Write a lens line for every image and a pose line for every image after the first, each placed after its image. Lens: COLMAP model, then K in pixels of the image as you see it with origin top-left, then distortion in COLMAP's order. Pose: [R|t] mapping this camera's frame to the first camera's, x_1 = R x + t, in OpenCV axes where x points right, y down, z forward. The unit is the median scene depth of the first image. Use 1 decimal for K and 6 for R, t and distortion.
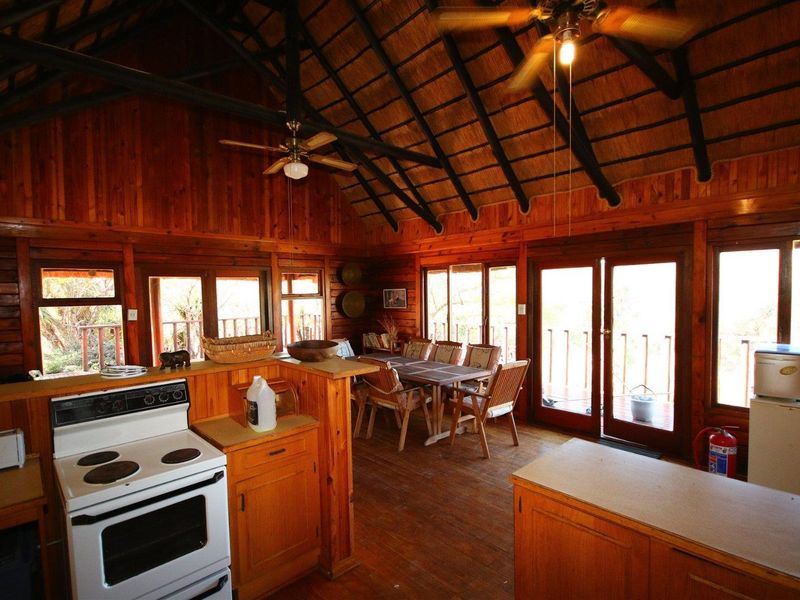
lens RADIAL K [[412.2, 0, 401.1], [0, 412.2, 311.6], [0, 0, 1]] dist [0.000112, -0.007490]
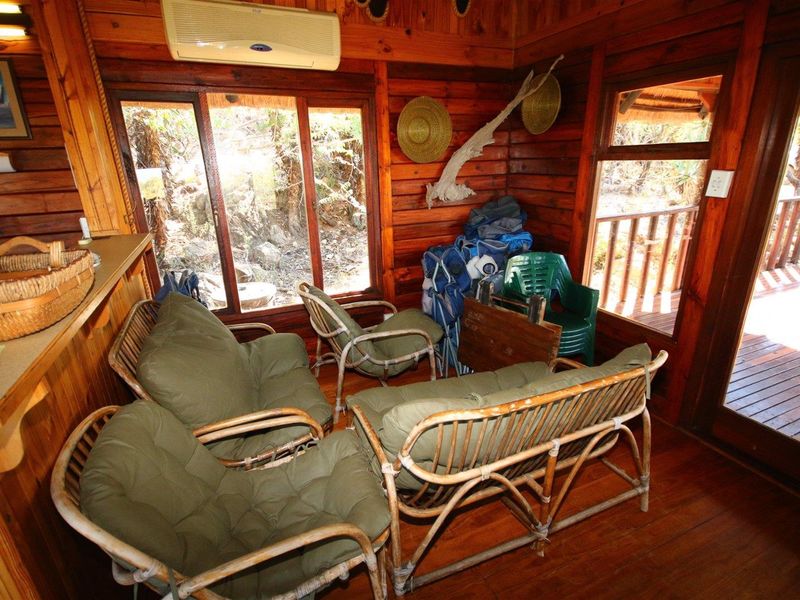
lens RADIAL K [[412.2, 0, 401.1], [0, 412.2, 311.6], [0, 0, 1]] dist [0.000112, -0.007490]
pose [[-0.333319, 0.341761, -0.878691, -0.102704], [-0.018744, 0.929401, 0.368594, -0.019608], [0.942628, 0.139329, -0.303381, 0.791363]]
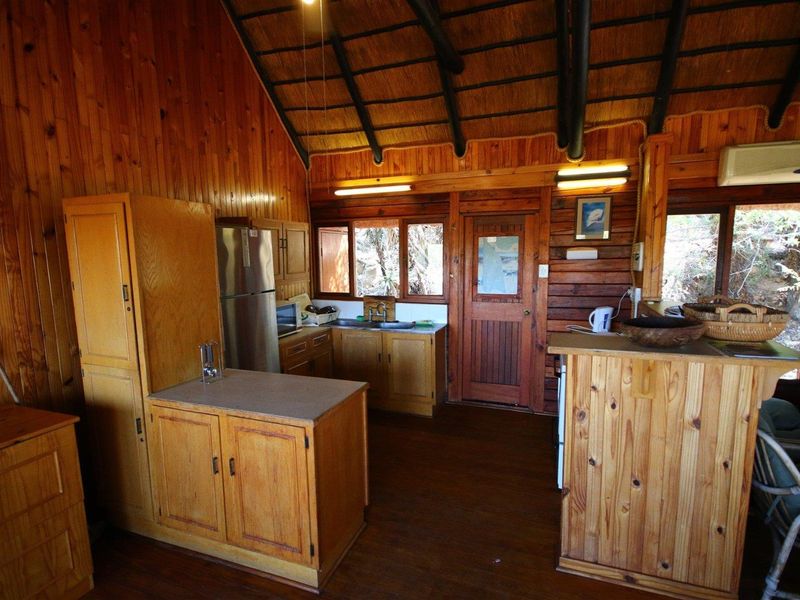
lens RADIAL K [[412.2, 0, 401.1], [0, 412.2, 311.6], [0, 0, 1]] dist [0.000112, -0.007490]
pose [[-0.903734, 0.087457, -0.419067, 0.245531], [0.007882, 0.982143, 0.187970, -0.038960], [0.428023, 0.166571, -0.888285, 0.769303]]
